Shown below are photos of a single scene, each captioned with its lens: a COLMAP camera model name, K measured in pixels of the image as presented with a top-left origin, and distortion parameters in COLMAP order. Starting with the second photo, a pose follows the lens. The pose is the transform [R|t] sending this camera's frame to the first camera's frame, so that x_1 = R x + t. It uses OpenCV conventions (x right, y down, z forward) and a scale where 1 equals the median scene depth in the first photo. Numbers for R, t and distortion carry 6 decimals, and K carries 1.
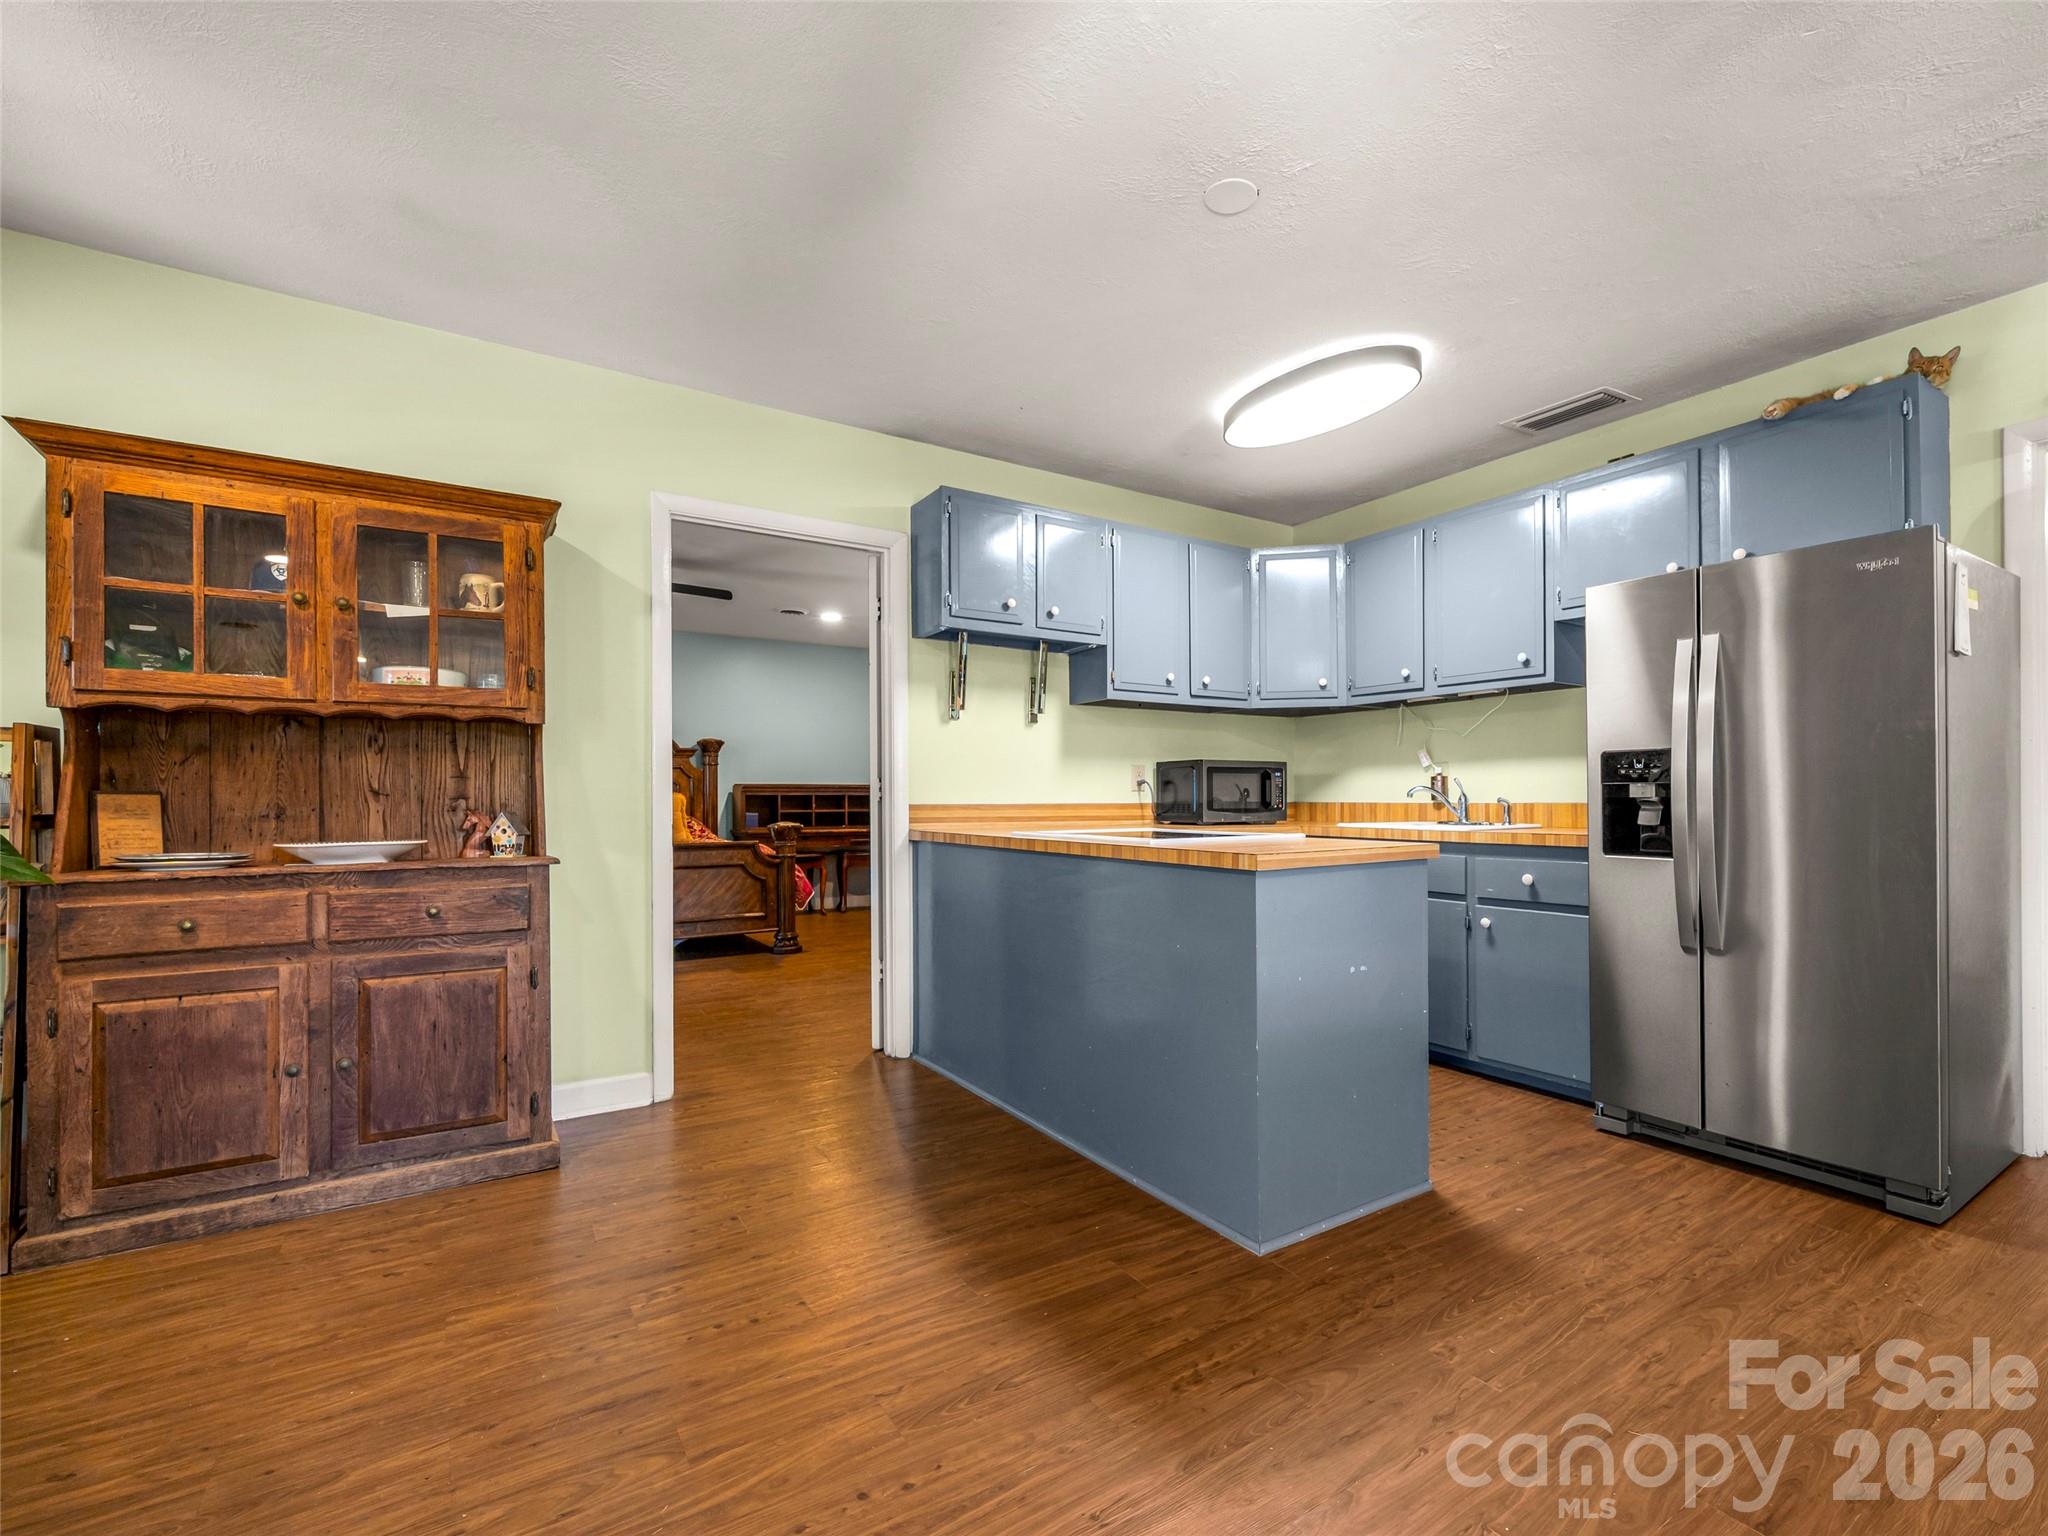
lens RADIAL K [[915.9, 0, 1109.3], [0, 915.9, 801.2], [0, 0, 1]] dist [-0.000195, -0.000404]
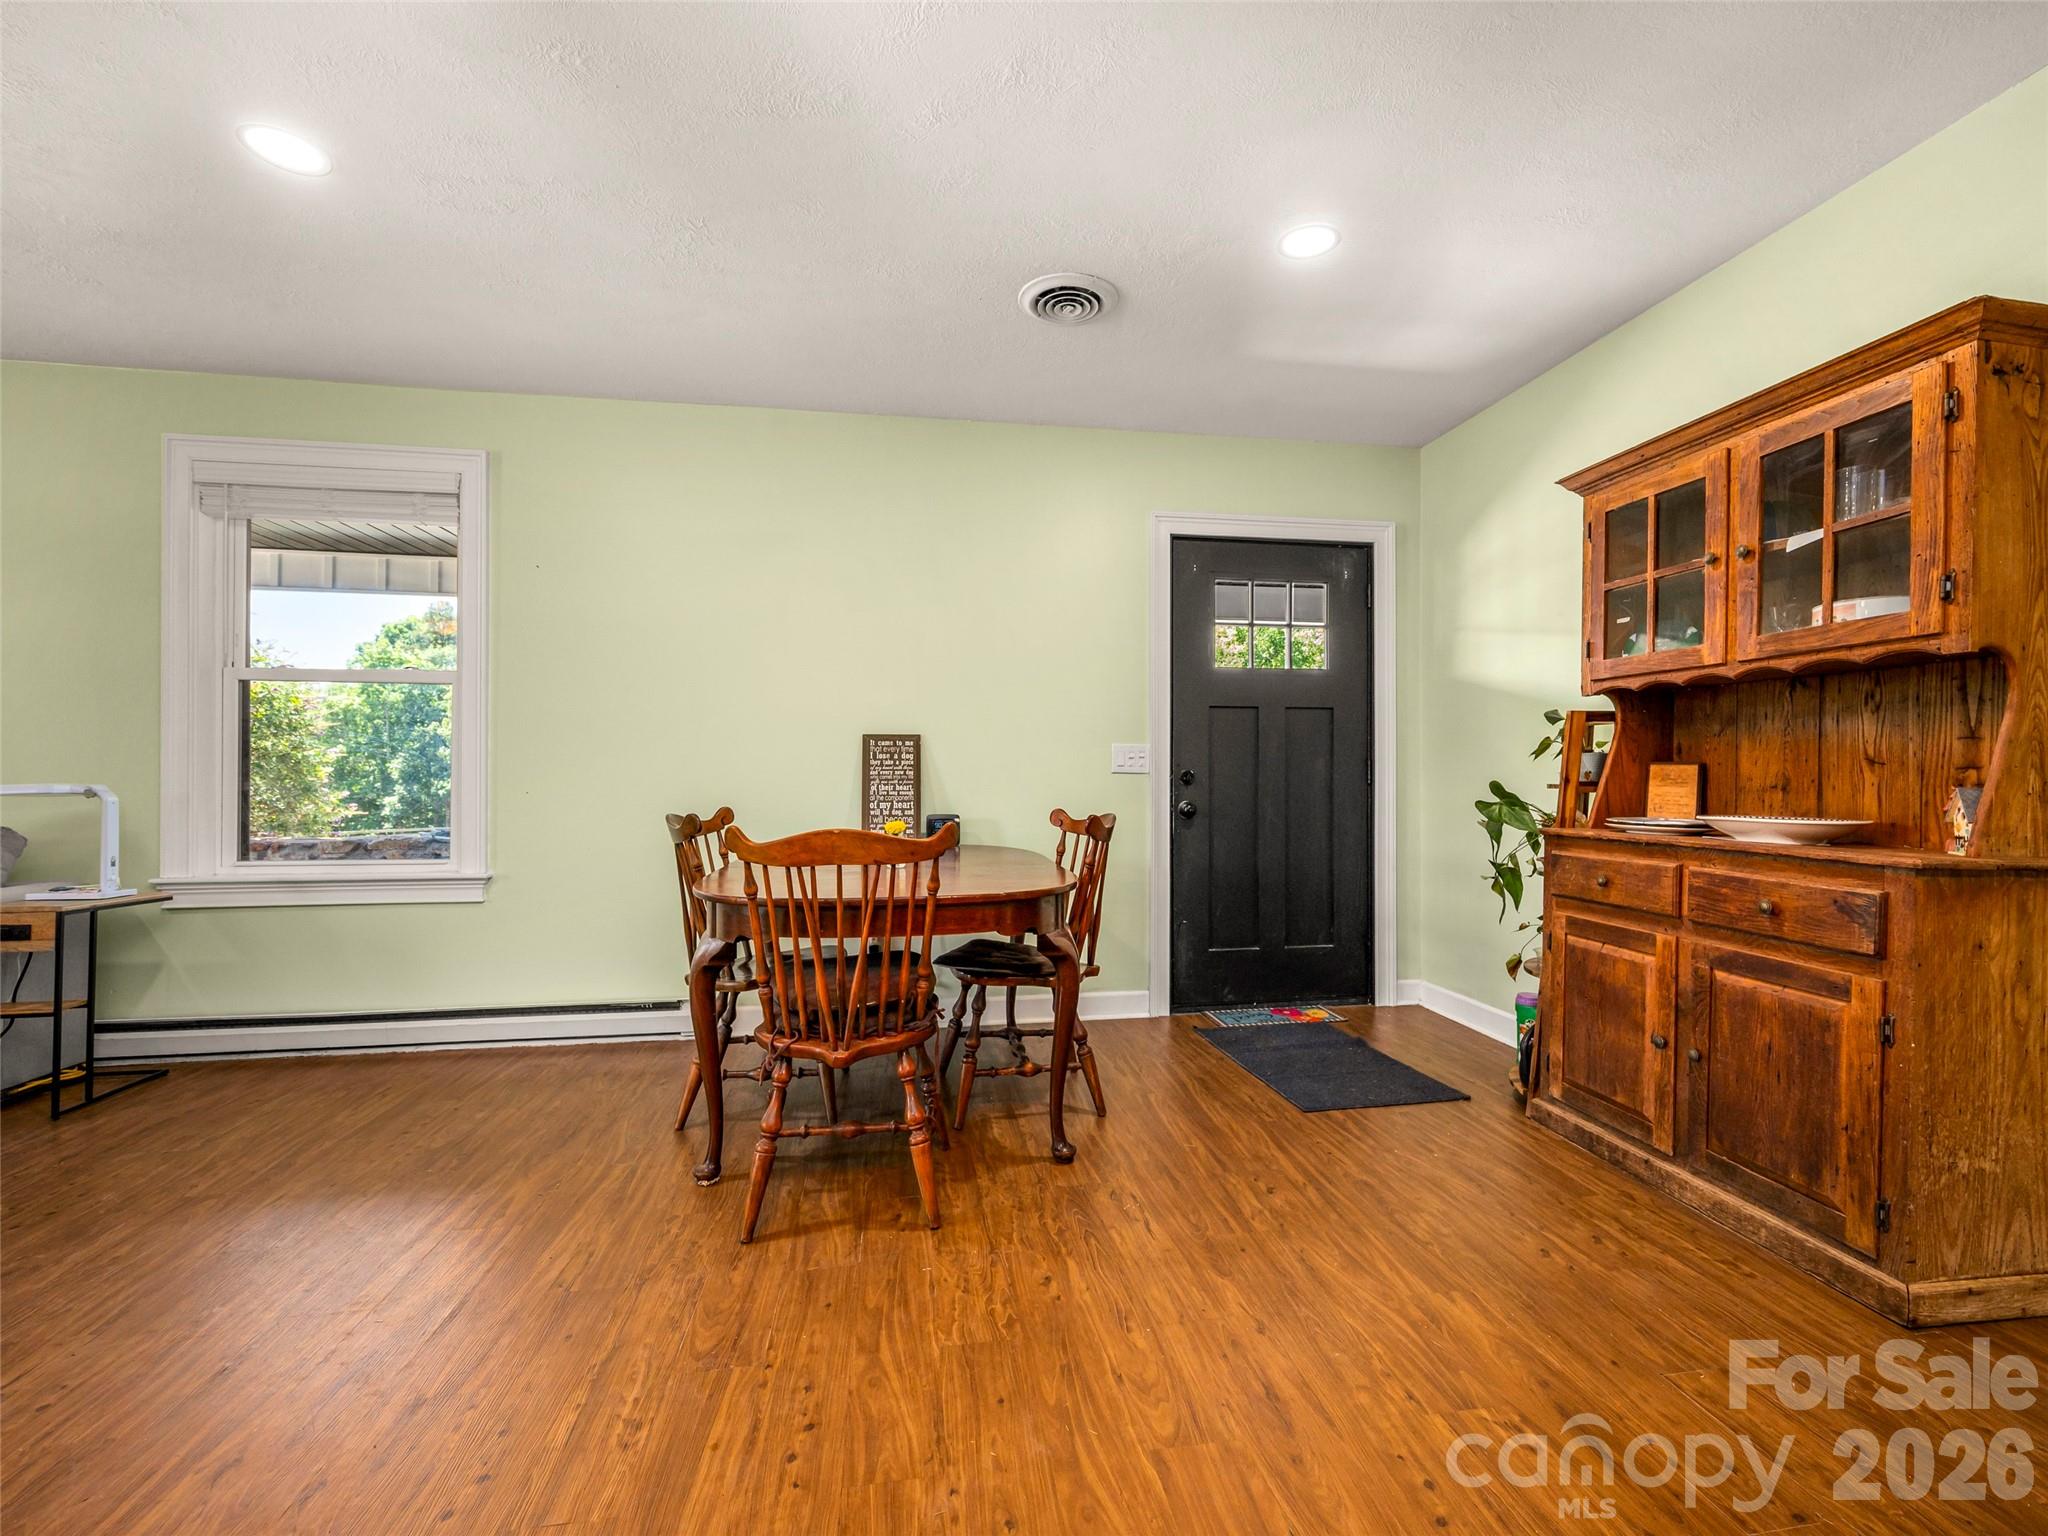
lens RADIAL K [[908.4, 0, 1036.3], [0, 908.4, 772.9], [0, 0, 1]] dist [0.000487, 0.000088]
pose [[-0.431814, 0.003460, -0.901956, 0.267360], [-0.002521, 0.999984, 0.005043, -0.000977], [0.901959, 0.004452, -0.431798, 0.750226]]
